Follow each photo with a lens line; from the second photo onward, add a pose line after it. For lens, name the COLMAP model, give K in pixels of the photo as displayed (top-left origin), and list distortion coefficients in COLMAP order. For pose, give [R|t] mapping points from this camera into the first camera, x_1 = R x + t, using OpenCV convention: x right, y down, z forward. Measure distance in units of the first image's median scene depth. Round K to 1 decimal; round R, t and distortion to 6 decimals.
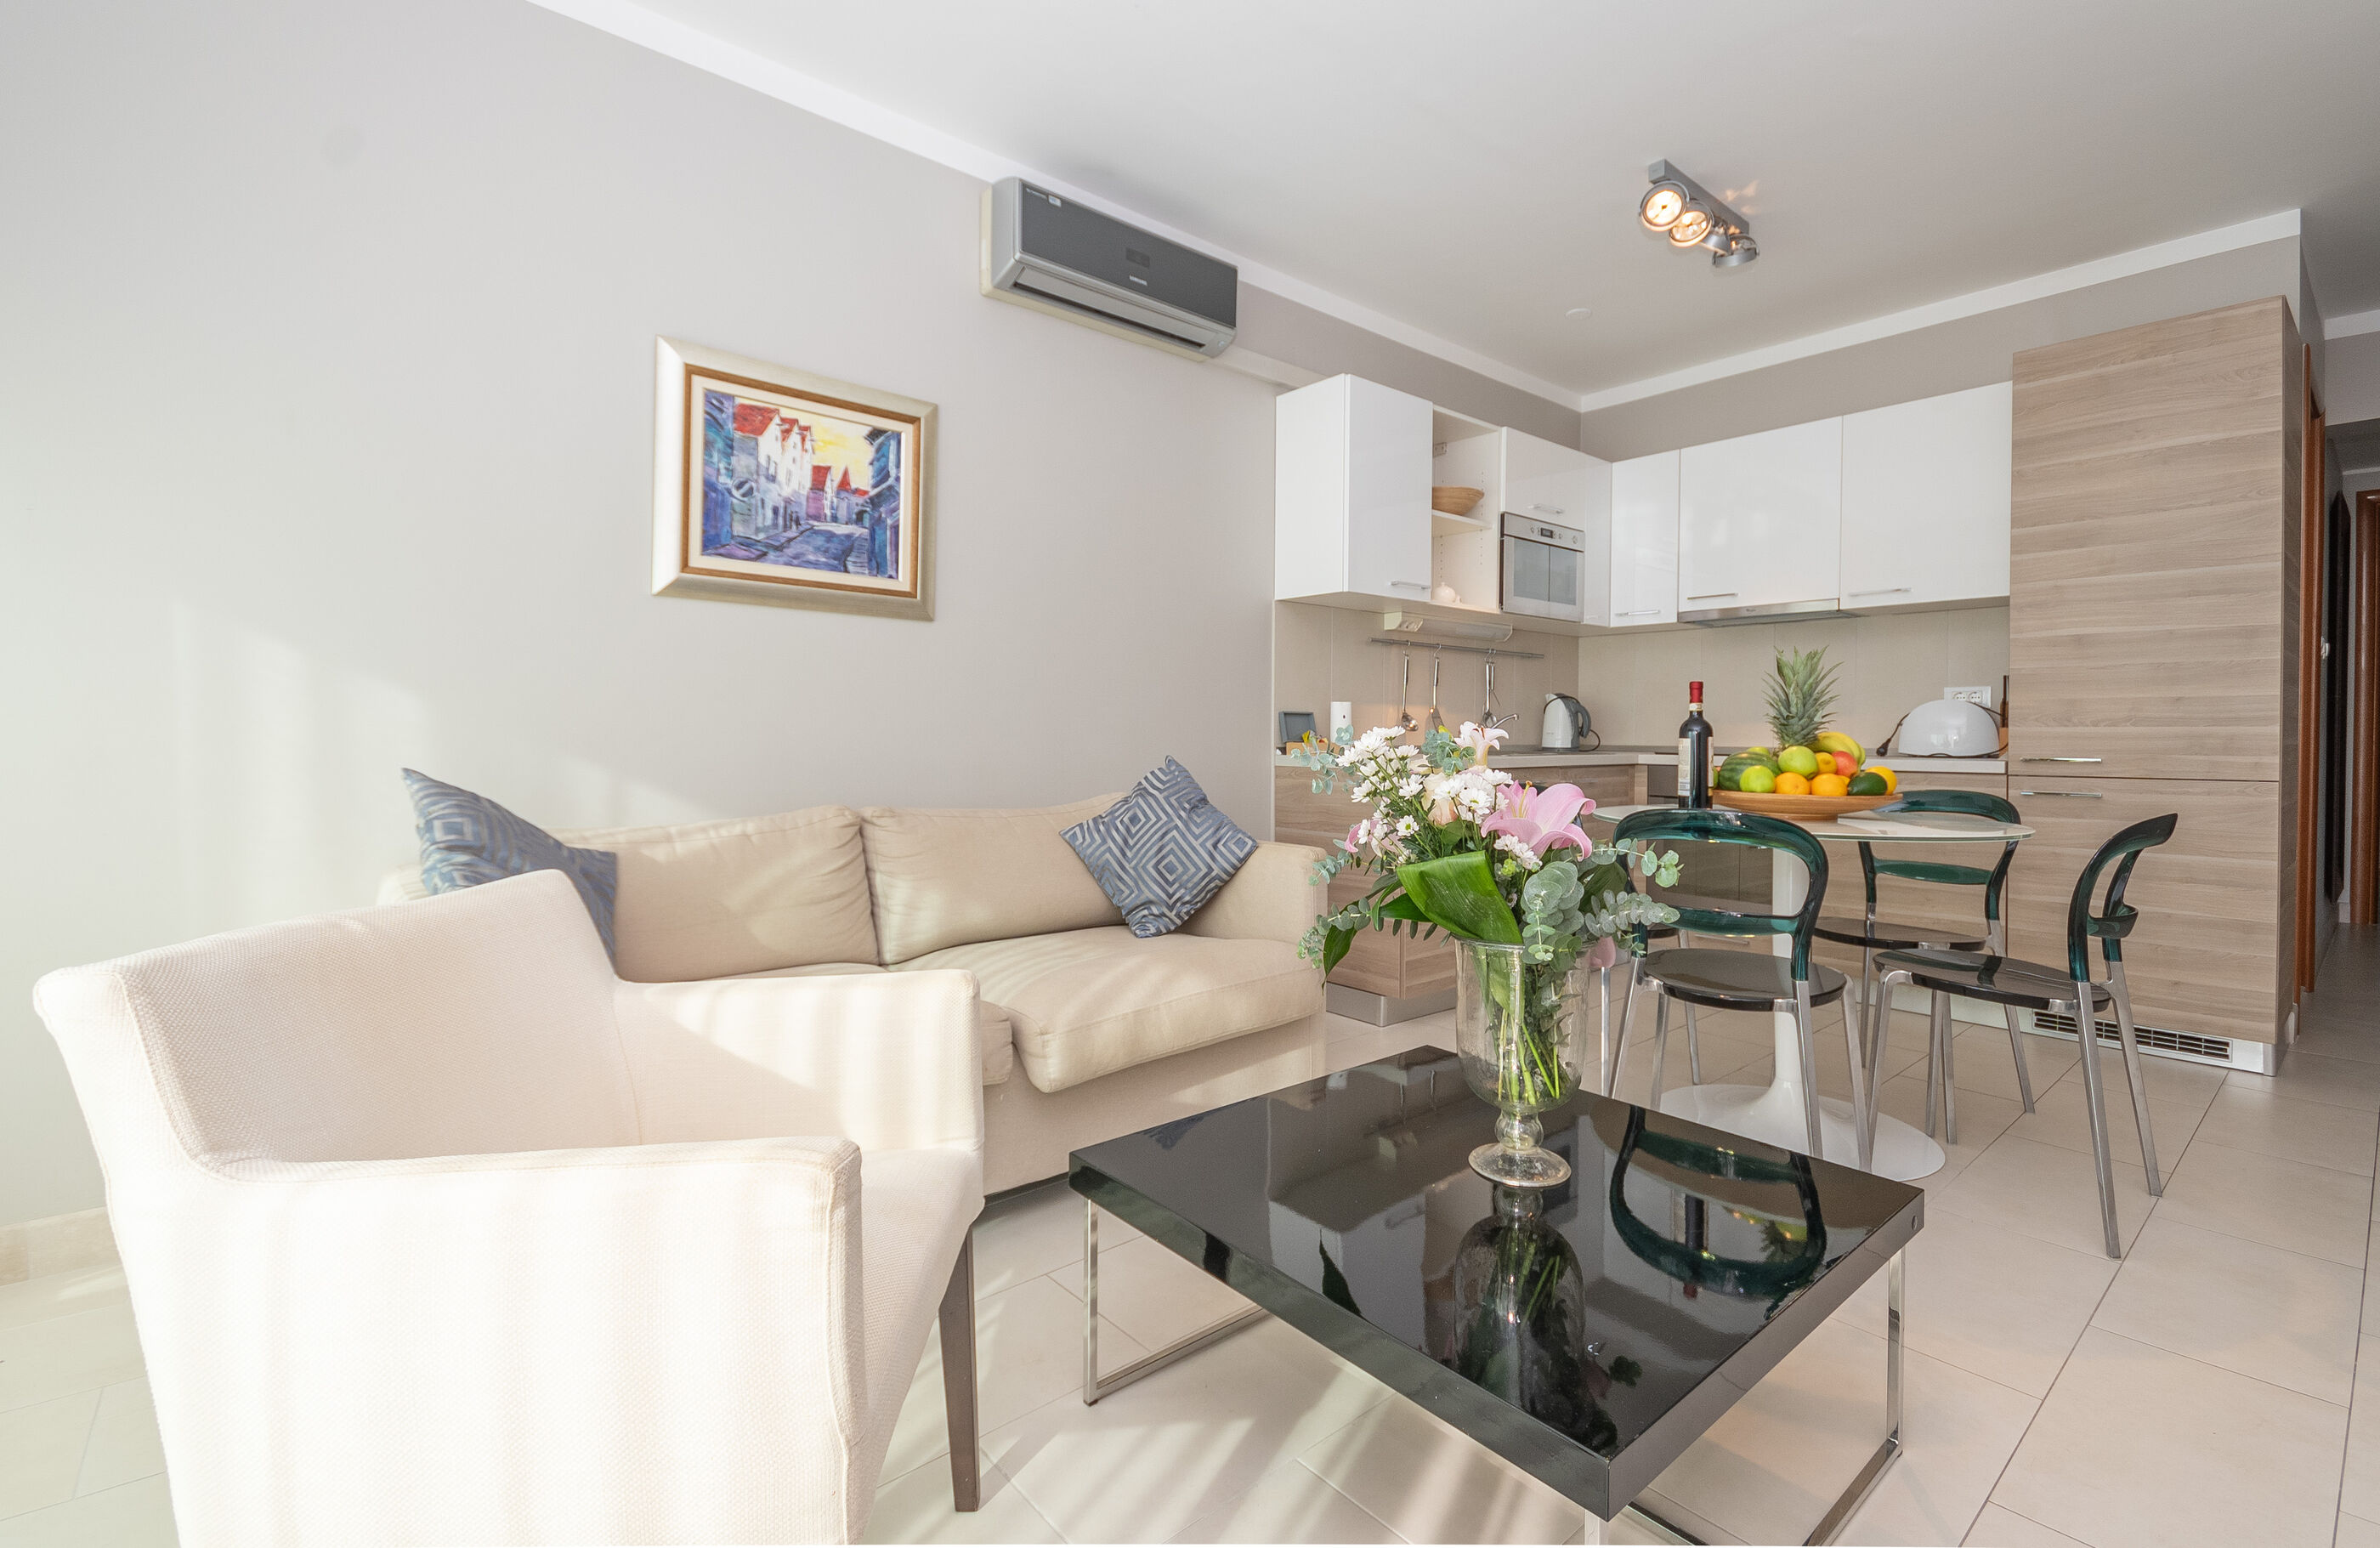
lens RADIAL K [[1050.0, 0, 1199.6], [0, 1050.0, 742.1], [0, 0, 1]] dist [0.005066, -0.000014]
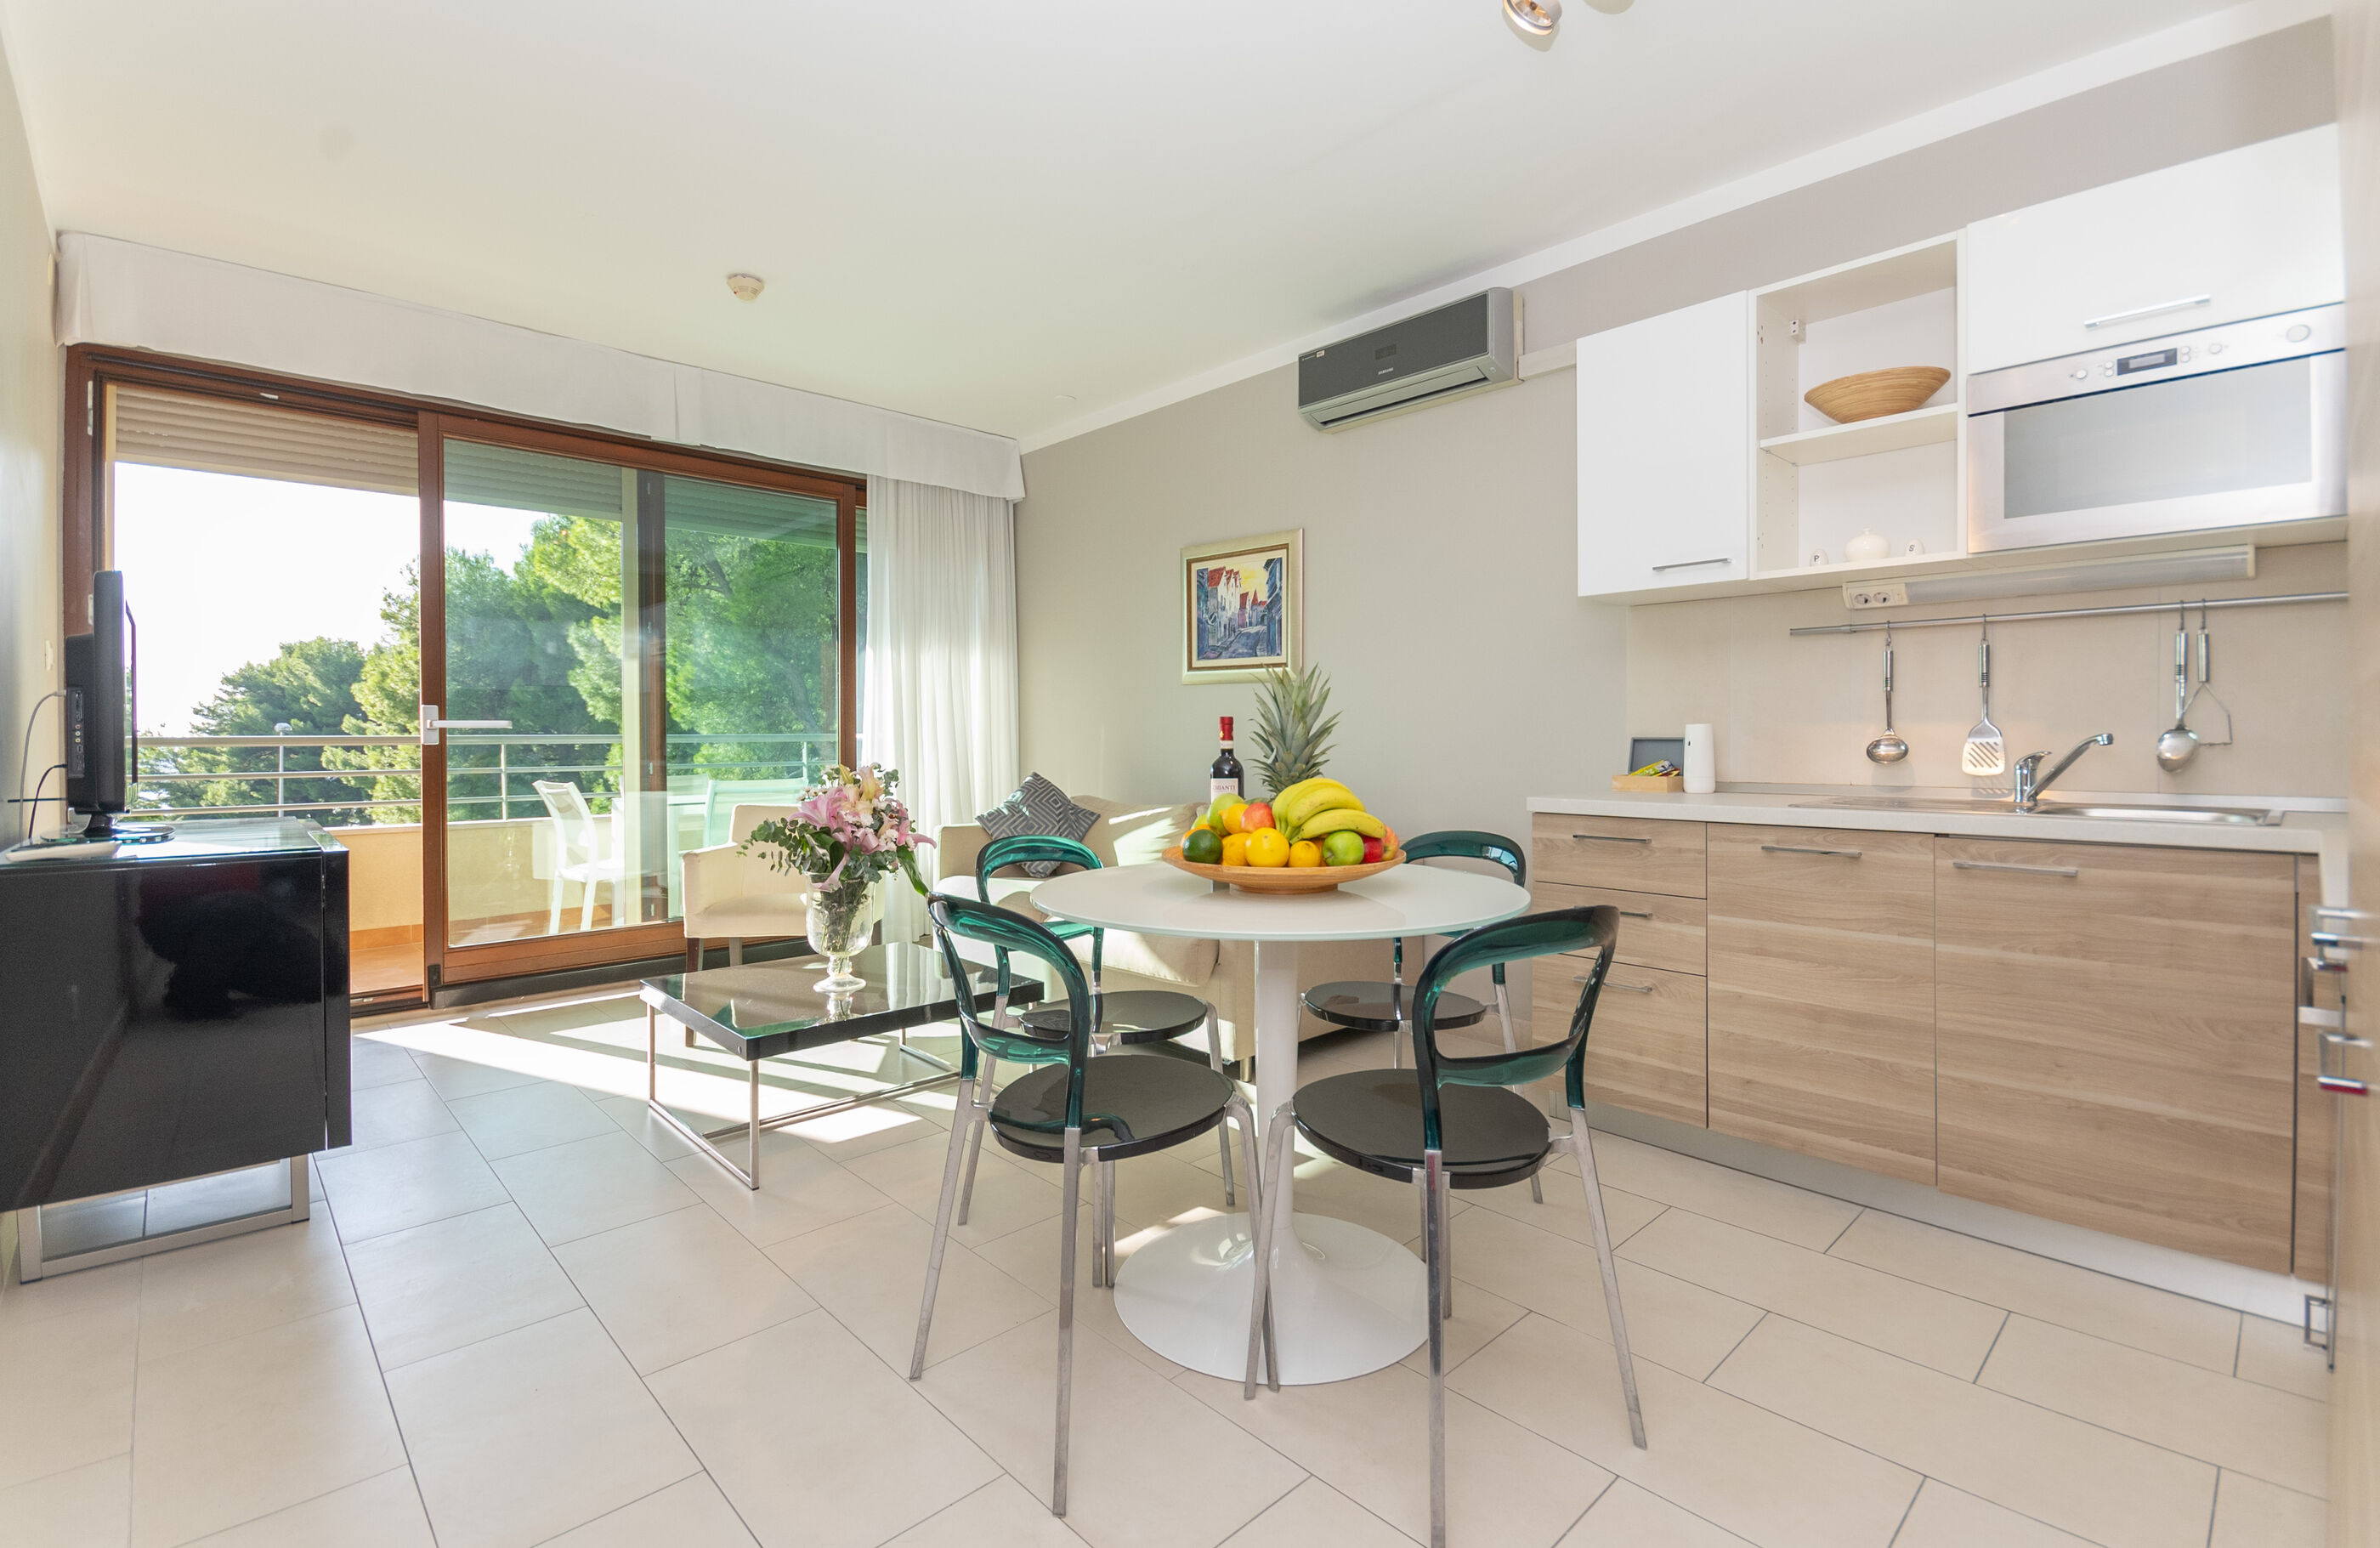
lens RADIAL K [[1050.0, 0, 1199.6], [0, 1050.0, 742.1], [0, 0, 1]] dist [0.005066, -0.000014]
pose [[0.056626, -0.002744, -0.998392, 1.161064], [-0.007957, 0.999963, -0.003200, -0.026432], [0.998364, 0.008125, 0.056602, 0.784957]]
